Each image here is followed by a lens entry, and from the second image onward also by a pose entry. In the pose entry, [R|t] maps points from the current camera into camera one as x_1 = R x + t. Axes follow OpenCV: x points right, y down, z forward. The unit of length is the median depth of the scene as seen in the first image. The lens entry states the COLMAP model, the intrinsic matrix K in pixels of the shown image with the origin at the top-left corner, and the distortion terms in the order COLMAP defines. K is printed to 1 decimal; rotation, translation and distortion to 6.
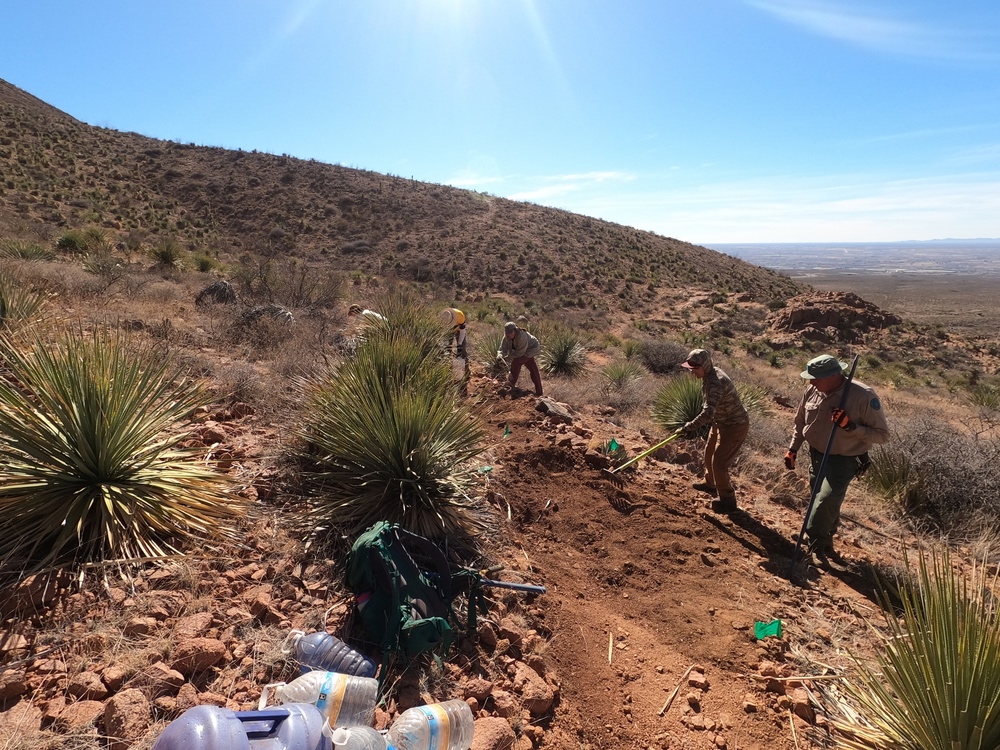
lens RADIAL K [[431.9, 0, 501.2], [0, 431.9, 377.5], [0, 0, 1]] dist [-0.002850, -0.001494]
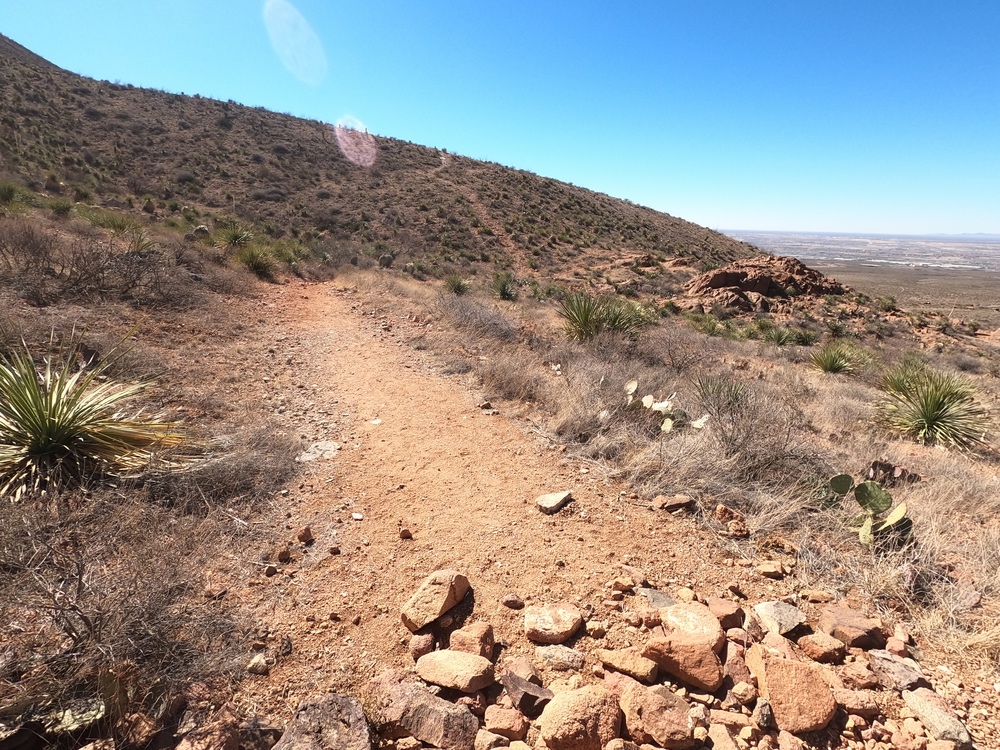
lens RADIAL K [[431.9, 0, 498.8], [0, 431.9, 371.6], [0, 0, 1]] dist [-0.002850, -0.001494]
pose [[0.998616, 0.045432, -0.026512, 0.147050], [-0.044545, 0.998458, 0.033136, 0.016865], [0.027977, -0.031909, 0.999099, 0.064701]]
